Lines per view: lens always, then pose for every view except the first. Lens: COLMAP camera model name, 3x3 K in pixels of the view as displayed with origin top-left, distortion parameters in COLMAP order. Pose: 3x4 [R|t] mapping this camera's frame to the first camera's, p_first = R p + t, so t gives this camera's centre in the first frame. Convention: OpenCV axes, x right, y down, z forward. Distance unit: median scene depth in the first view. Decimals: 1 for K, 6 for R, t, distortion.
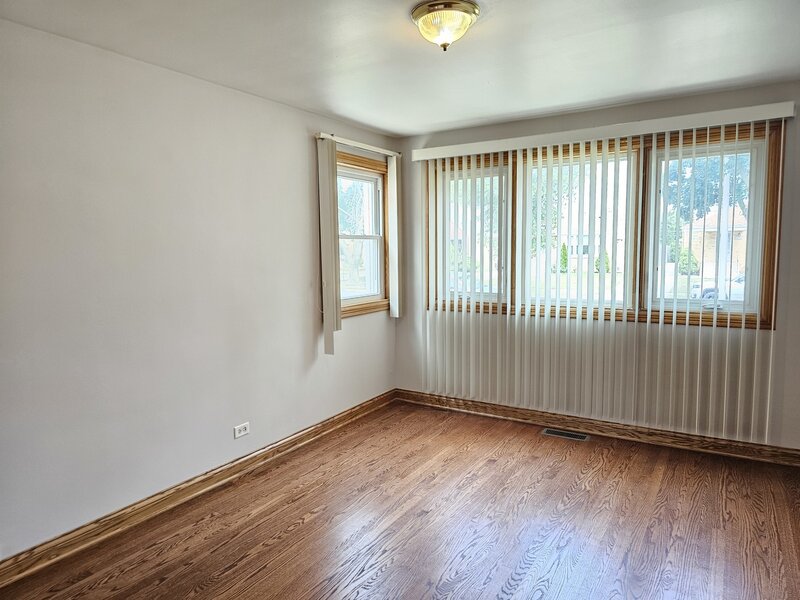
lens RADIAL K [[535.7, 0, 399.3], [0, 535.7, 299.7], [0, 0, 1]] dist [0.047580, -0.046400]
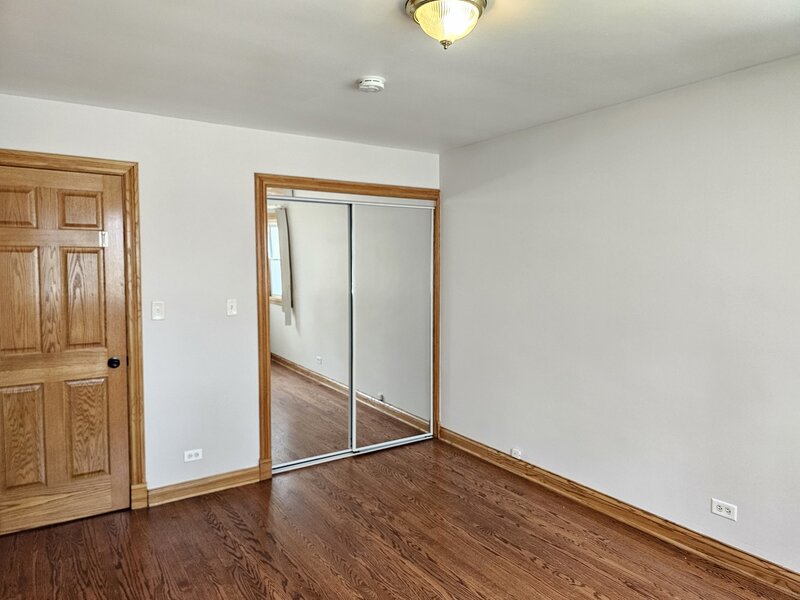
lens RADIAL K [[535.7, 0, 399.6], [0, 535.7, 299.1], [0, 0, 1]] dist [0.047580, -0.046400]
pose [[-0.420277, 0.068845, -0.904780, 0.728308], [-0.082359, 0.990108, 0.113594, -0.132784], [0.903650, 0.122258, -0.410449, 1.067021]]
